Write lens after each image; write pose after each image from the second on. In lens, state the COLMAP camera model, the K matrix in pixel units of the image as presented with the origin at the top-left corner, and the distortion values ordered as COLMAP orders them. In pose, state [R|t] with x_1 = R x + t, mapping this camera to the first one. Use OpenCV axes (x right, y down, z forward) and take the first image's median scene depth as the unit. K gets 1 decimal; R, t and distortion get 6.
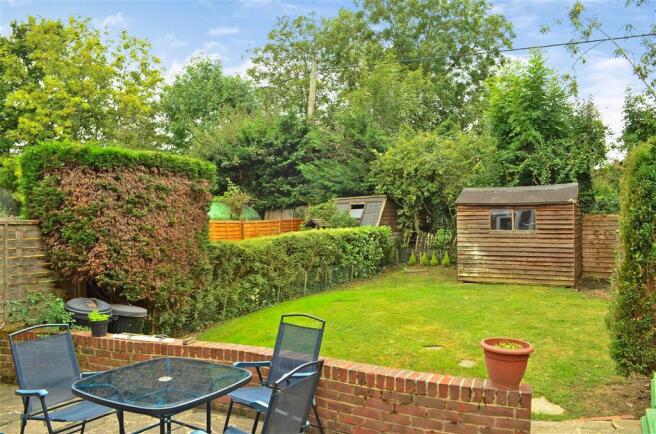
lens RADIAL K [[528.2, 0, 328.2], [0, 528.2, 218.3], [0, 0, 1]] dist [-0.017283, -0.003739]
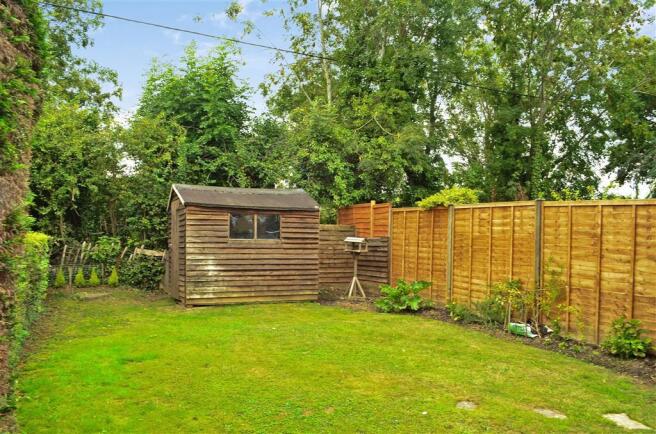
lens RADIAL K [[528.2, 0, 327.8], [0, 528.2, 217.0], [0, 0, 1]] dist [-0.017283, -0.003739]
pose [[0.596544, 0.038496, 0.801657, -0.248732], [-0.026248, 0.999250, -0.028453, 0.007957], [-0.802151, -0.004068, 0.597107, 0.392888]]
